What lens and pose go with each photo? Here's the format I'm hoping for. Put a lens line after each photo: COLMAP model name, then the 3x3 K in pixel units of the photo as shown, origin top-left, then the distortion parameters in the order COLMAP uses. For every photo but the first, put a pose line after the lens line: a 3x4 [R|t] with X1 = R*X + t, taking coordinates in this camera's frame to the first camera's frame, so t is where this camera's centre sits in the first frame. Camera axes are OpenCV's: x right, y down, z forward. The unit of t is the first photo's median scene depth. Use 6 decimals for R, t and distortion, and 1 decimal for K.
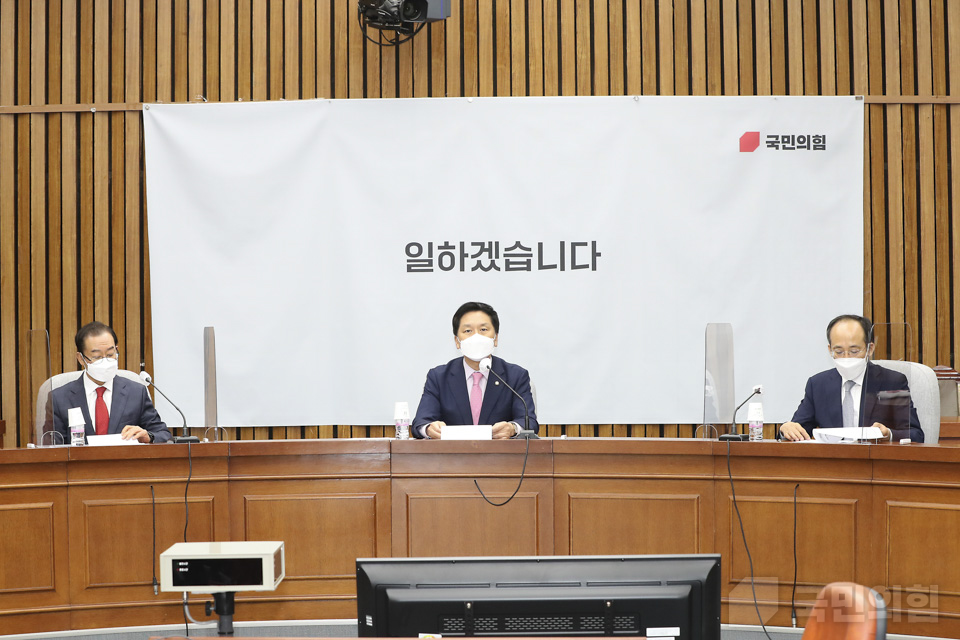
lens RADIAL K [[2347.7, 0, 480.0], [0, 2347.7, 320.0], [0, 0, 1]] dist [-0.126326, -0.230796]
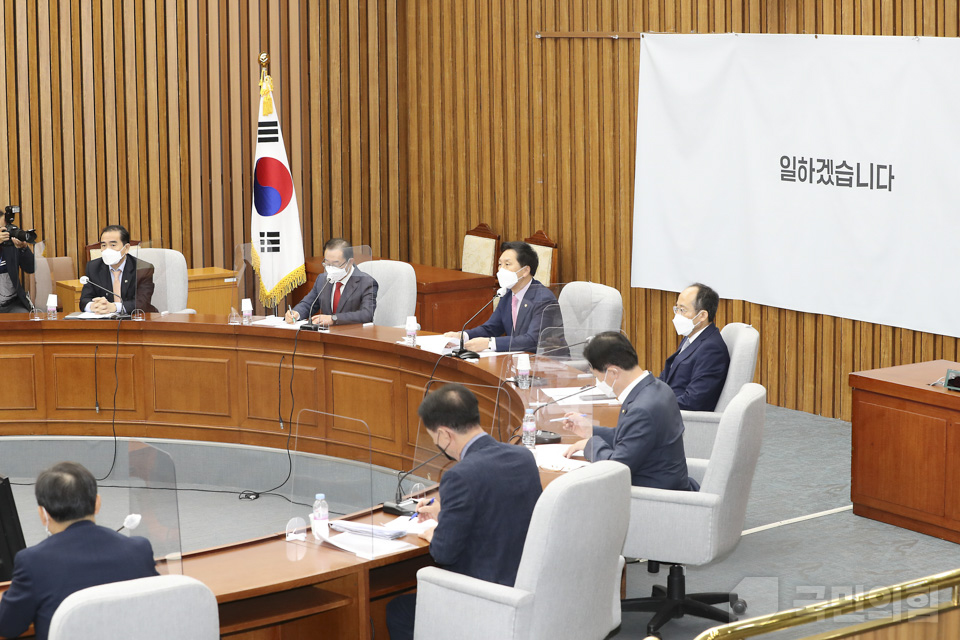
lens RADIAL K [[2347.7, 0, 480.0], [0, 2347.7, 320.0], [0, 0, 1]] dist [-0.126326, -0.230796]
pose [[0.589360, 0.116973, -0.799357, 0.837513], [0.007629, 0.988612, 0.150293, -0.130158], [0.807834, -0.094675, 0.581756, 0.179738]]
